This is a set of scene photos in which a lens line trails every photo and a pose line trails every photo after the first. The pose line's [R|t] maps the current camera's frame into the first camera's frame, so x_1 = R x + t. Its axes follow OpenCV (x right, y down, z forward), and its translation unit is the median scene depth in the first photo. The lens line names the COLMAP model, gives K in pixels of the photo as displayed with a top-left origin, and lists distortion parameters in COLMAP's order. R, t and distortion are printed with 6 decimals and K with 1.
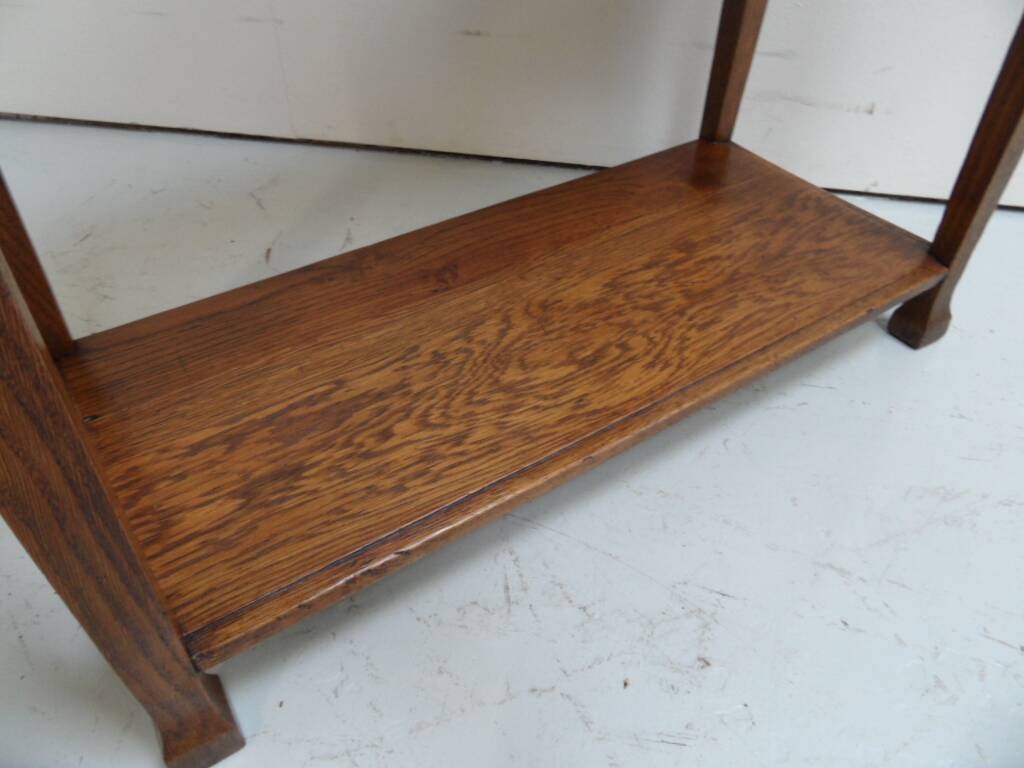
lens RADIAL K [[750.2, 0, 510.0], [0, 750.2, 381.9], [0, 0, 1]] dist [-0.031652, 0.020320]
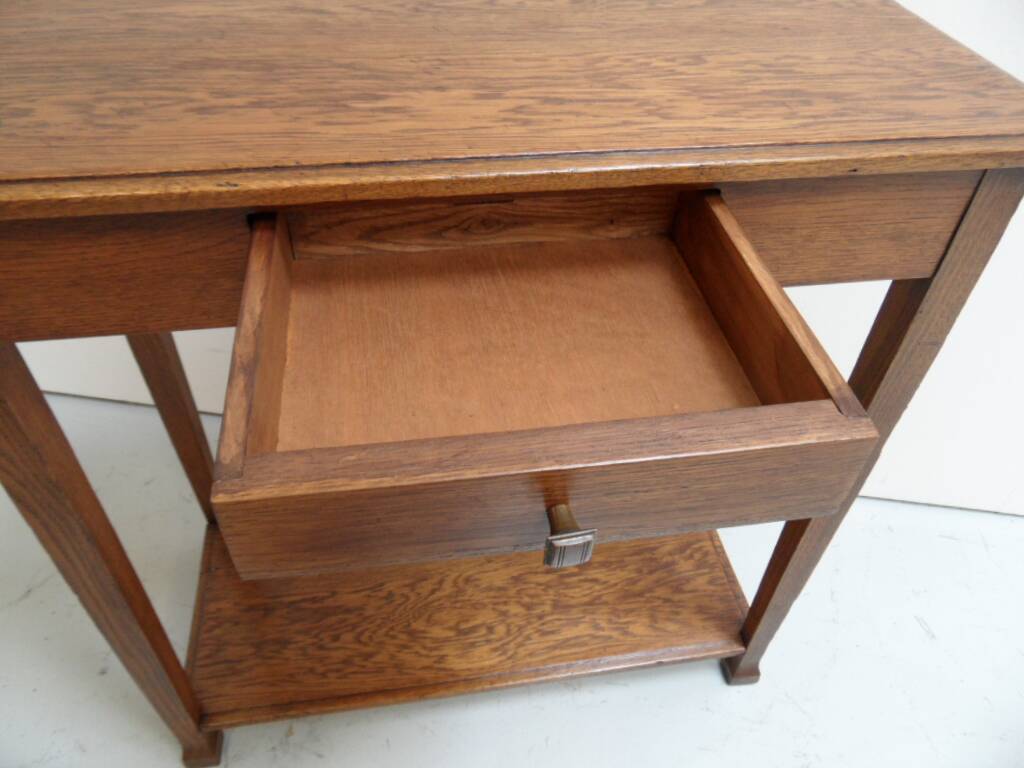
lens RADIAL K [[750.2, 0, 509.2], [0, 750.2, 379.5], [0, 0, 1]] dist [-0.031652, 0.020320]
pose [[0.907816, 0.296518, -0.296558, 0.545407], [-0.293141, 0.954375, 0.056890, -0.721603], [0.299896, 0.035288, 0.953319, -0.628495]]
